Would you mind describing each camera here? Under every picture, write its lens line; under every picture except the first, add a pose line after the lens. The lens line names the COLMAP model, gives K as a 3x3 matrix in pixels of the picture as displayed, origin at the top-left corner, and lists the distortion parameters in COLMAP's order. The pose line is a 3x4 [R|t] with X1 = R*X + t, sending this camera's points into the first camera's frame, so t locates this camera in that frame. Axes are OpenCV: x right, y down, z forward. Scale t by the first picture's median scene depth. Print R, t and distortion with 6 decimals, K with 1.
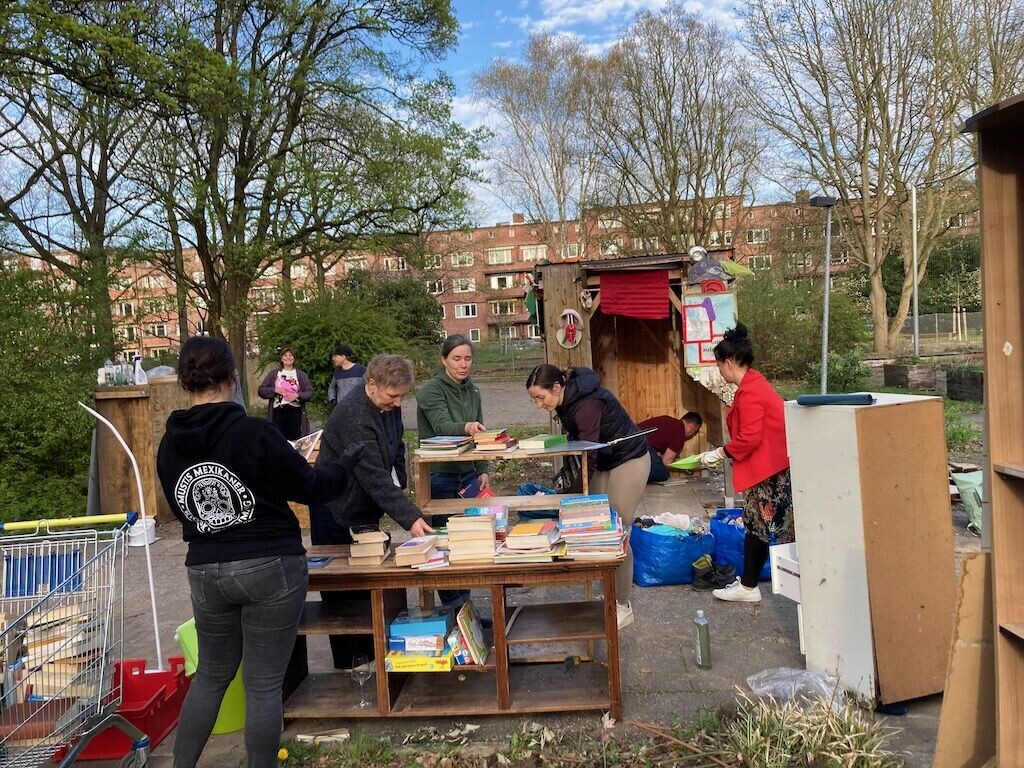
lens RADIAL K [[839.0, 0, 490.2], [0, 839.0, 374.5], [0, 0, 1]] dist [0.035184, -0.031256]
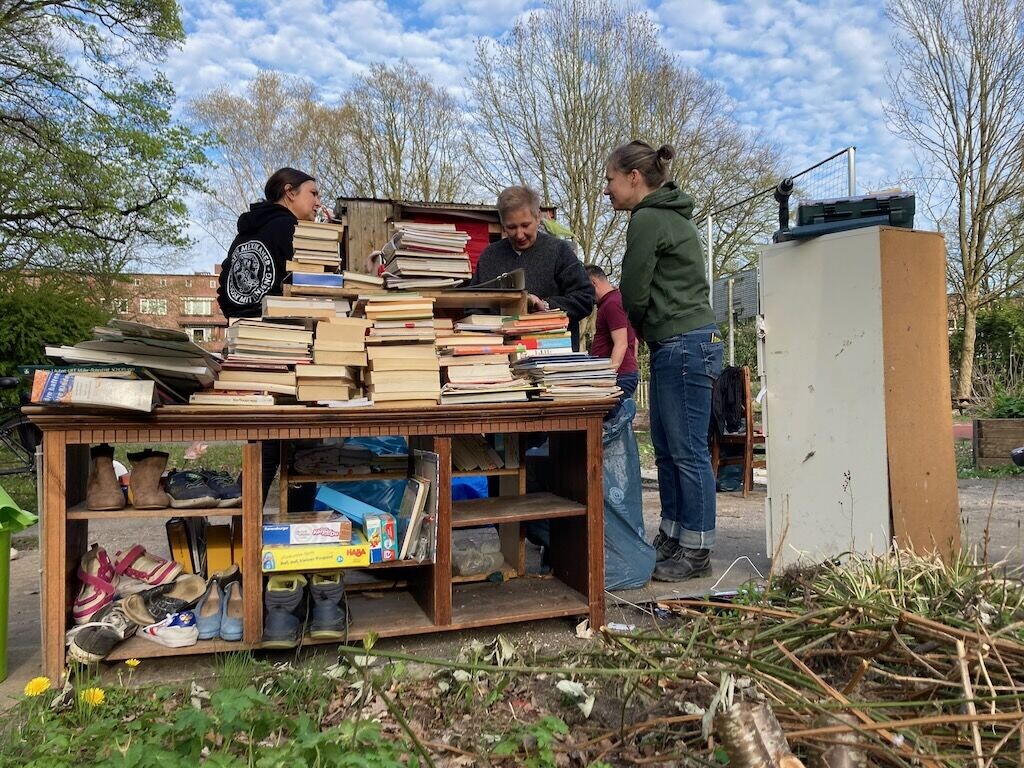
lens RADIAL K [[839.0, 0, 510.2], [0, 839.0, 388.1], [0, 0, 1]] dist [0.035184, -0.031256]
pose [[0.927648, 0.059925, 0.368617, -0.090876], [-0.034243, 0.996533, -0.075826, 0.122467], [-0.371883, 0.057717, 0.926484, 0.164833]]
